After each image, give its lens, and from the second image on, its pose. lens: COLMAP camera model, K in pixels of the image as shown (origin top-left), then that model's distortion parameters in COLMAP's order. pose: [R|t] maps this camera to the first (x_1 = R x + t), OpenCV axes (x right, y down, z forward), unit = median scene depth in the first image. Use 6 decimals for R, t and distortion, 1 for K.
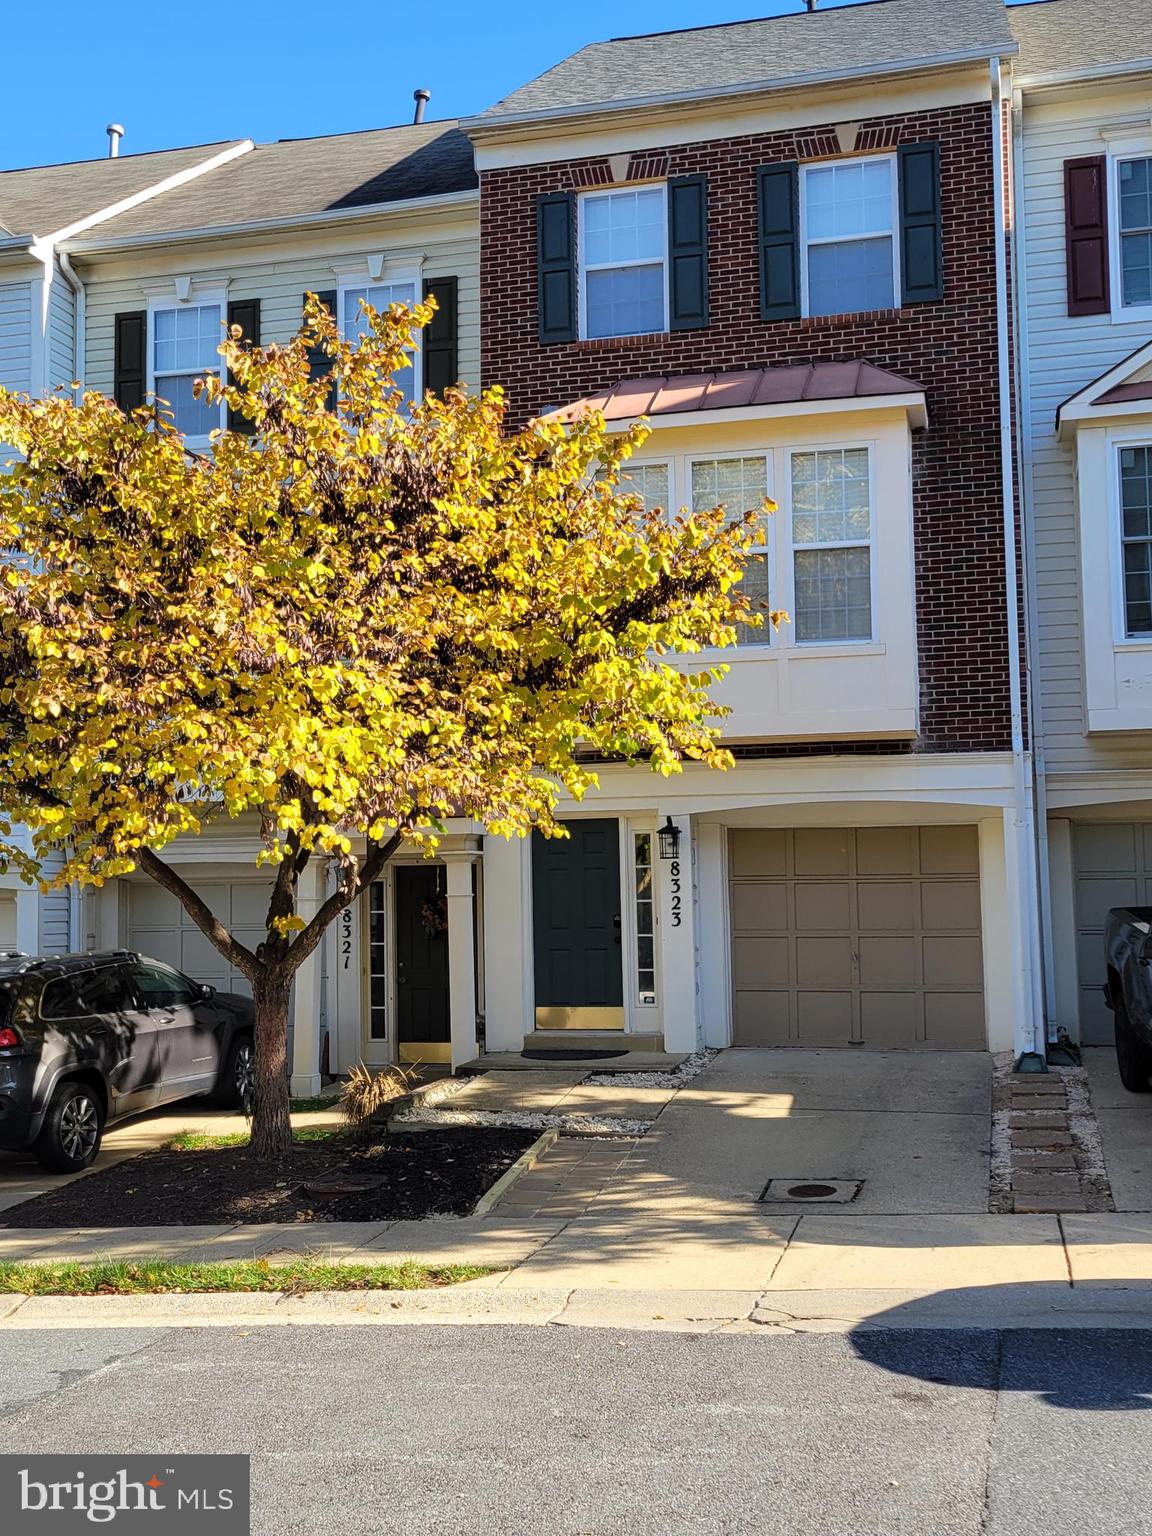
lens RADIAL K [[1682.8, 0, 571.5], [0, 1682.8, 763.0], [0, 0, 1]] dist [0.041197, 0.000000]
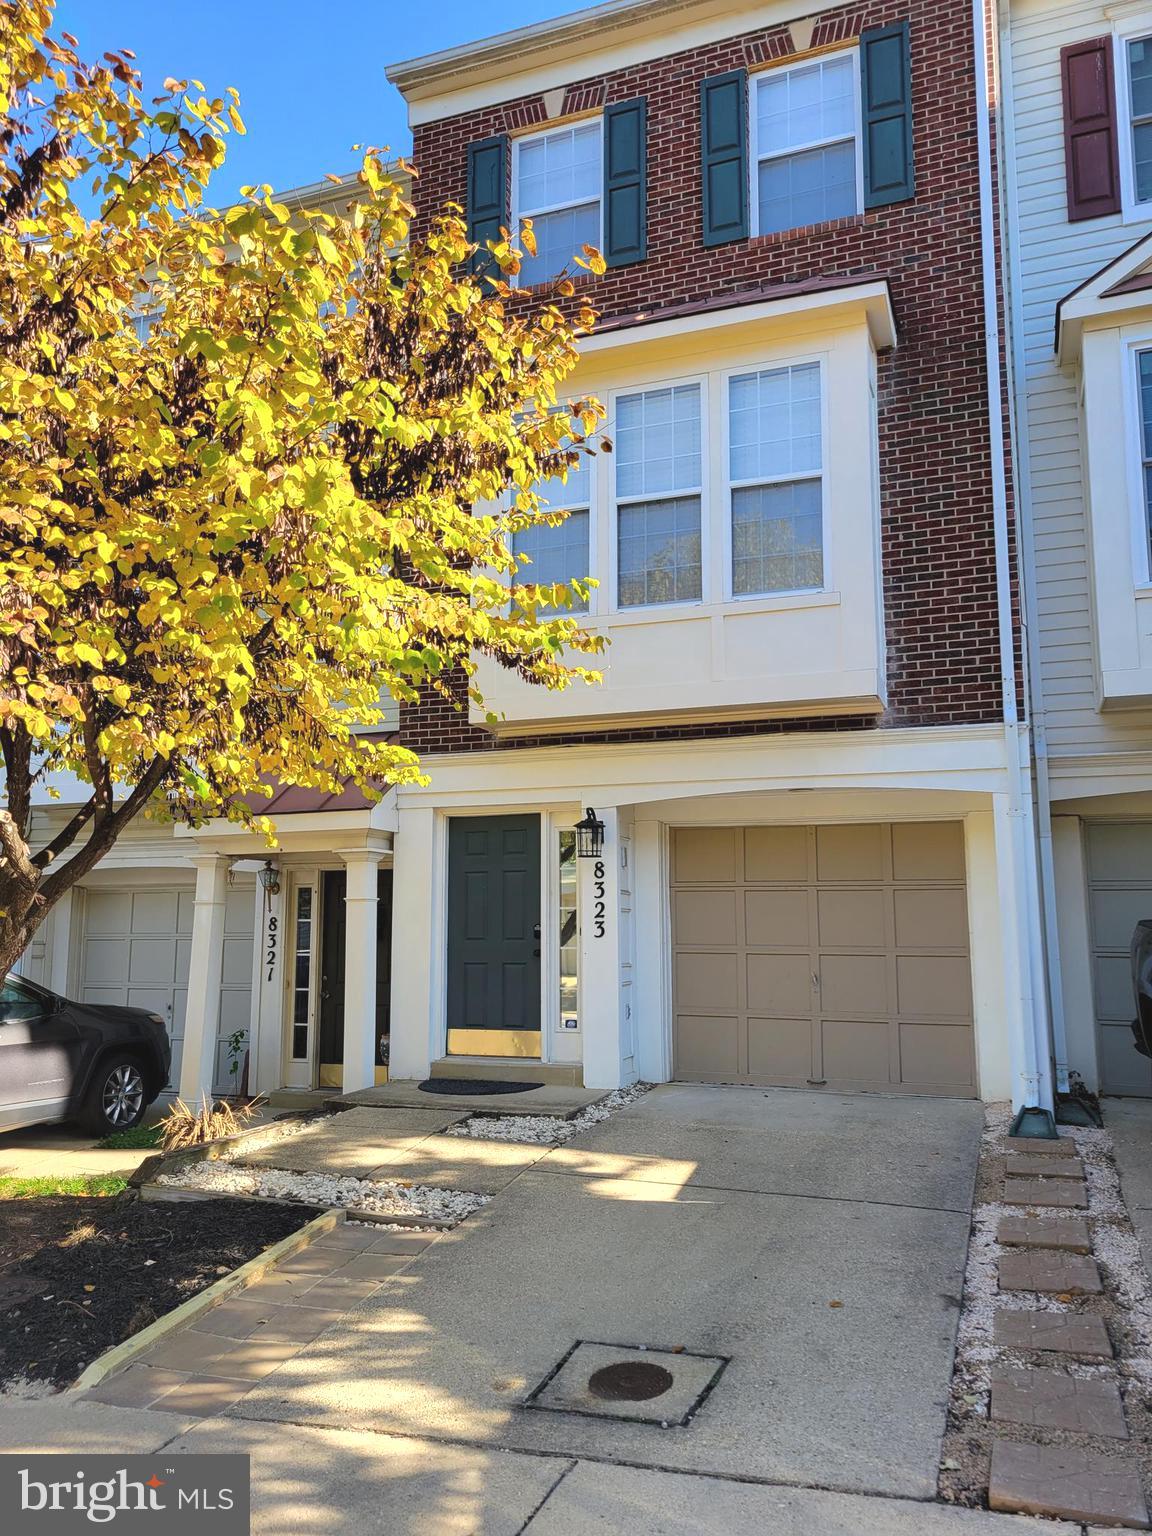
lens RADIAL K [[1184.8, 0, 563.7], [0, 1184.8, 772.4], [0, 0, 1]] dist [0.051120, -0.033434]
pose [[0.993460, 0.001199, -0.114175, 0.114004], [-0.008000, 0.998218, -0.059128, 0.049659], [0.113901, 0.059654, 0.991700, 0.400846]]
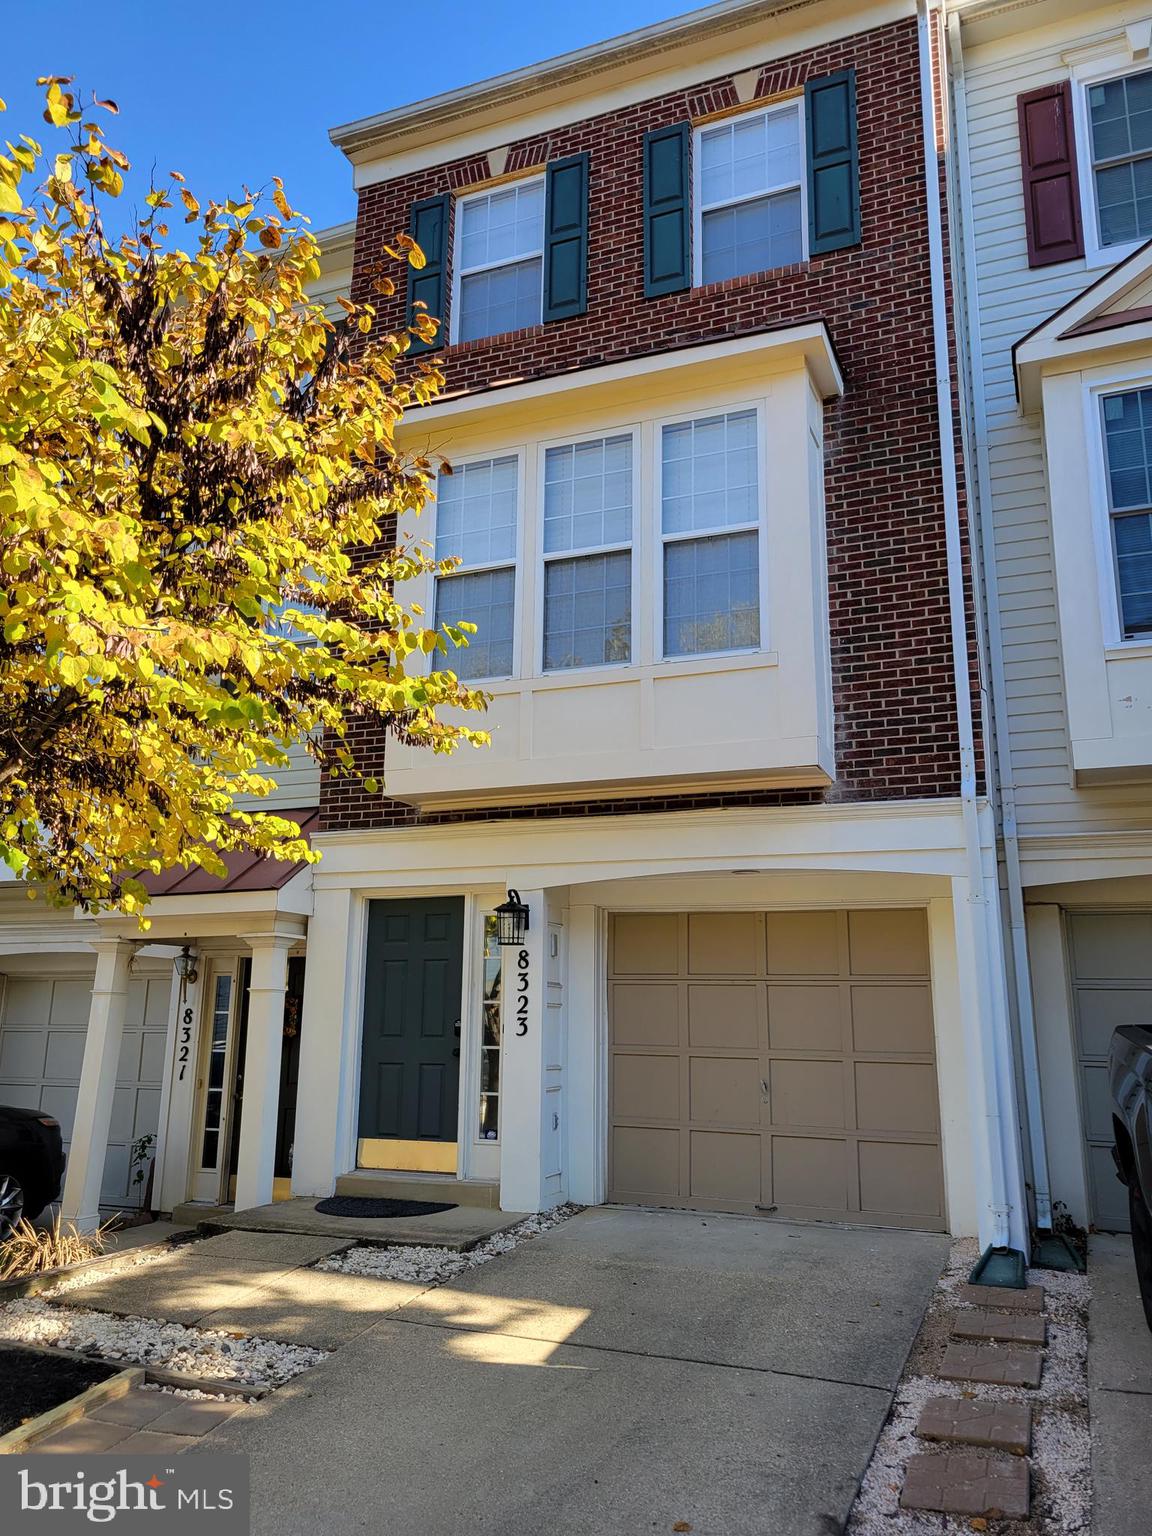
lens RADIAL K [[1184.8, 0, 565.8], [0, 1184.8, 752.9], [0, 0, 1]] dist [0.051120, -0.033434]
pose [[0.989411, -0.003861, -0.145092, 0.162386], [-0.018056, 0.988606, -0.149437, 0.050770], [0.144016, 0.150474, 0.978068, 0.461856]]
